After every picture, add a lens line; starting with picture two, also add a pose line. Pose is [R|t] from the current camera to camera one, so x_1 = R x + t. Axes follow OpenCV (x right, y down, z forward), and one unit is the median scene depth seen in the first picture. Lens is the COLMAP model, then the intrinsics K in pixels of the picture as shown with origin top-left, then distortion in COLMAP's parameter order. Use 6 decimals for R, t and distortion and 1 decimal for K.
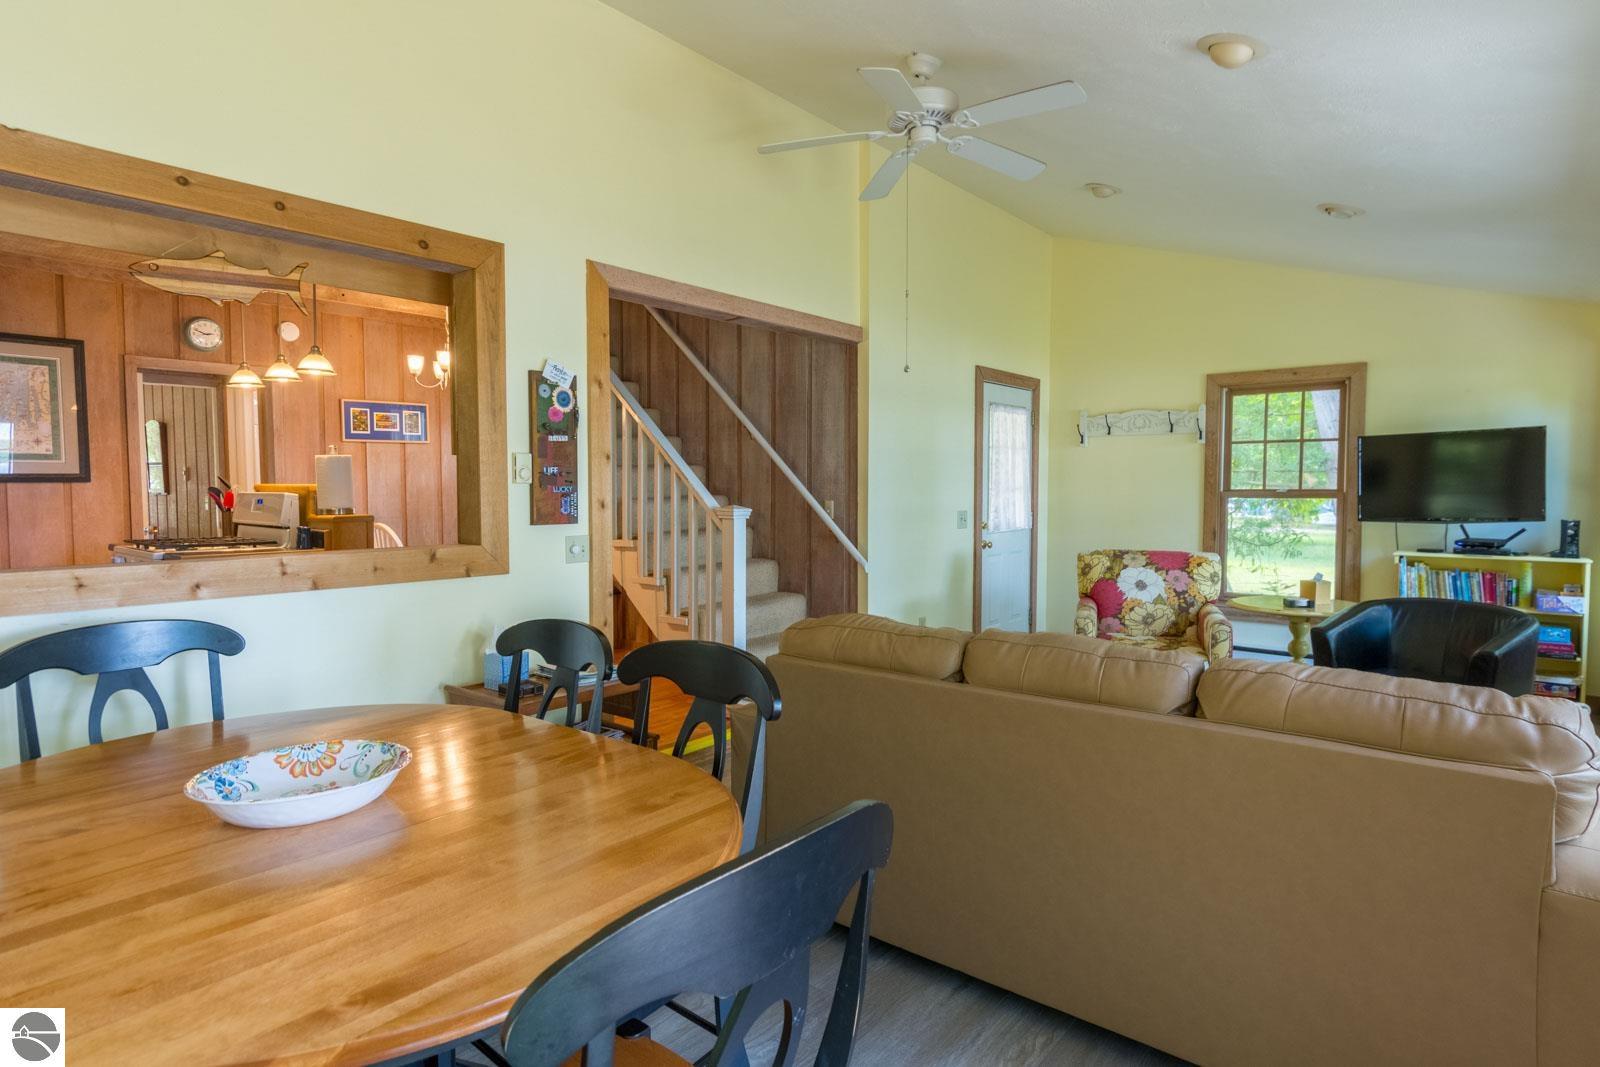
lens RADIAL K [[897.1, 0, 869.3], [0, 897.1, 528.0], [0, 0, 1]] dist [0.005449, -0.002966]
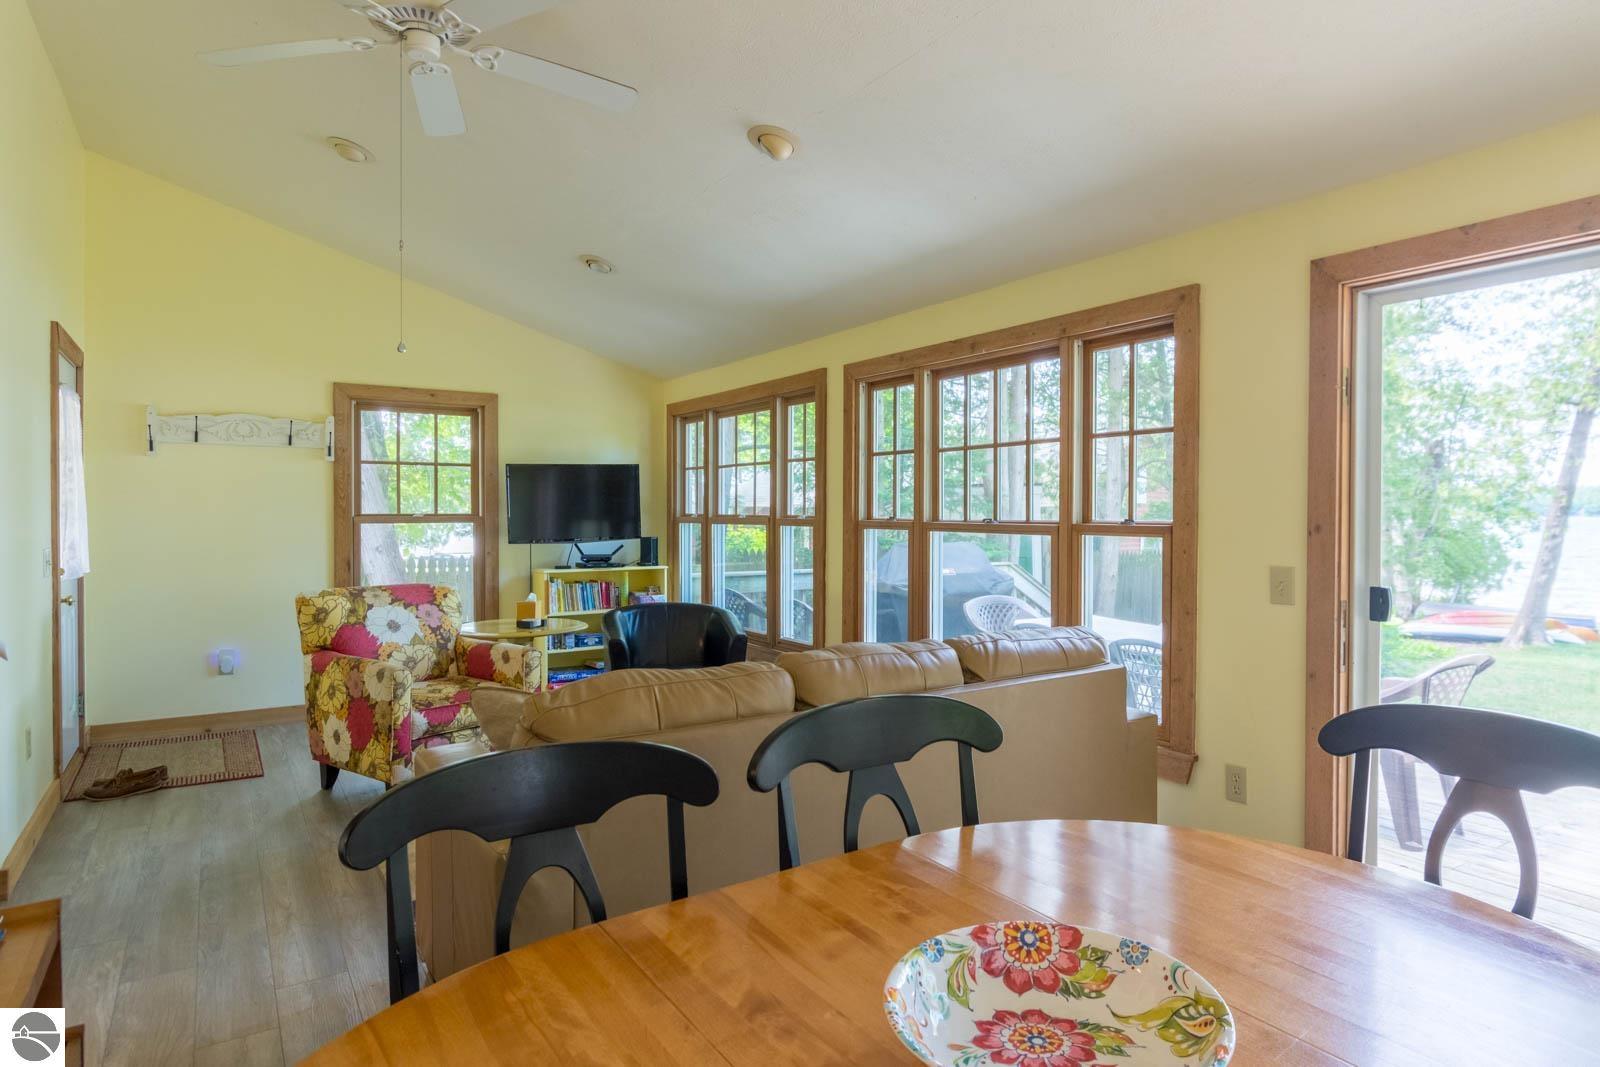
lens RADIAL K [[897.1, 0, 869.3], [0, 897.1, 528.0], [0, 0, 1]] dist [0.005449, -0.002966]
pose [[0.306306, -0.017023, 0.951781, -0.347681], [0.041728, 0.999119, 0.004440, -0.013571], [-0.951018, 0.038356, 0.306746, 0.280309]]
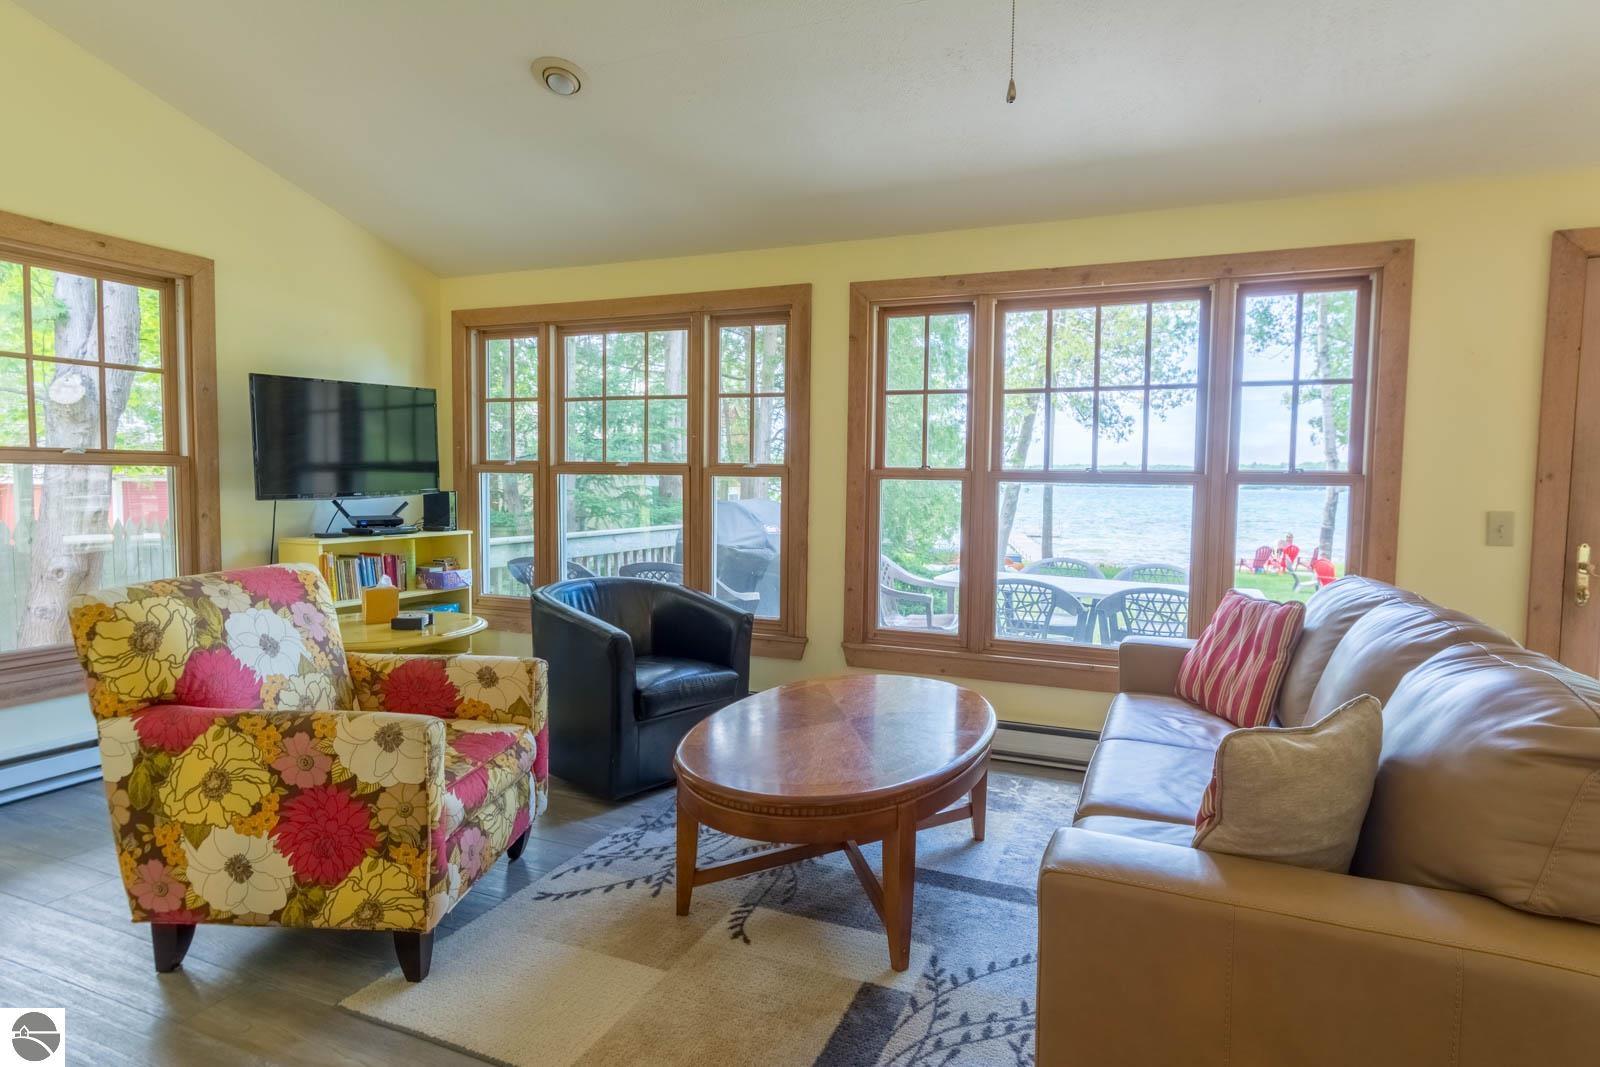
lens RADIAL K [[834.2, 0, 859.3], [0, 834.2, 526.8], [0, 0, 1]] dist [0.002301, -0.002367]
pose [[-0.252353, -0.059370, 0.965812, -0.183769], [0.029658, 0.997172, 0.069047, -0.018257], [-0.967181, 0.046069, -0.249878, 0.750634]]
